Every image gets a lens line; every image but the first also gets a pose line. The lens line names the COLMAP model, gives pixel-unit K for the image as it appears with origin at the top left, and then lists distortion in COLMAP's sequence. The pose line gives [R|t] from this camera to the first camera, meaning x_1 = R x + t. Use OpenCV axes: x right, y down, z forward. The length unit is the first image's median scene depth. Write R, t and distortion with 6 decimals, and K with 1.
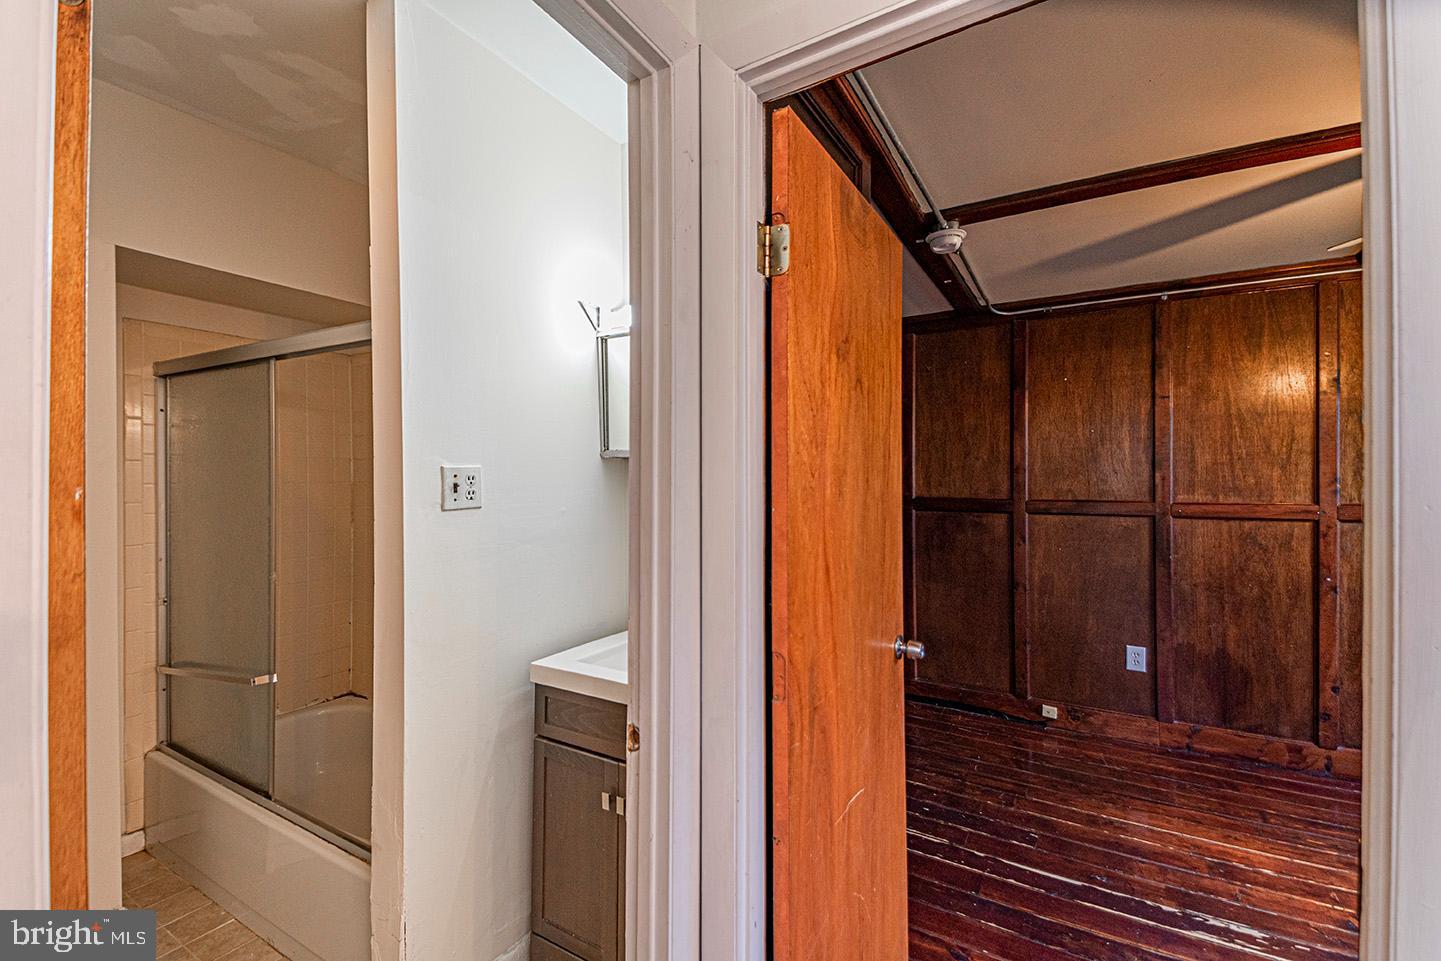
lens RADIAL K [[637.7, 0, 723.9], [0, 637.7, 478.5], [0, 0, 1]] dist [0.055976, -0.029378]
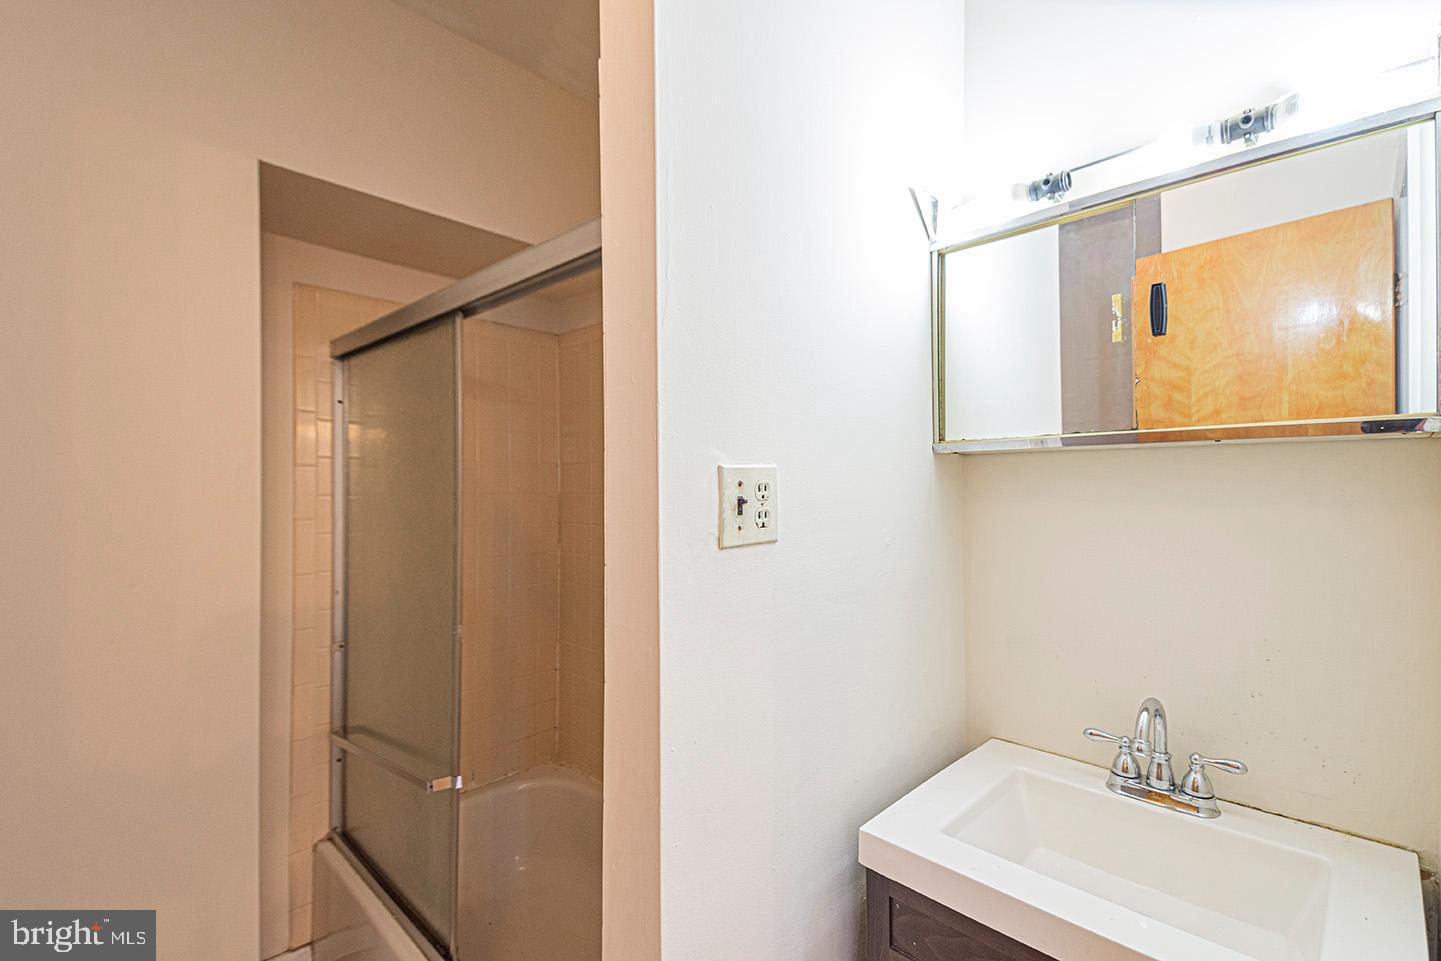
lens RADIAL K [[649.8, 0, 750.3], [0, 649.8, 478.5], [0, 0, 1]] dist [0.020354, -0.000047]
pose [[0.976735, -0.003734, -0.214419, -0.456581], [0.000628, 0.999894, -0.014550, -0.000920], [0.214451, 0.014077, 0.976633, 0.735717]]
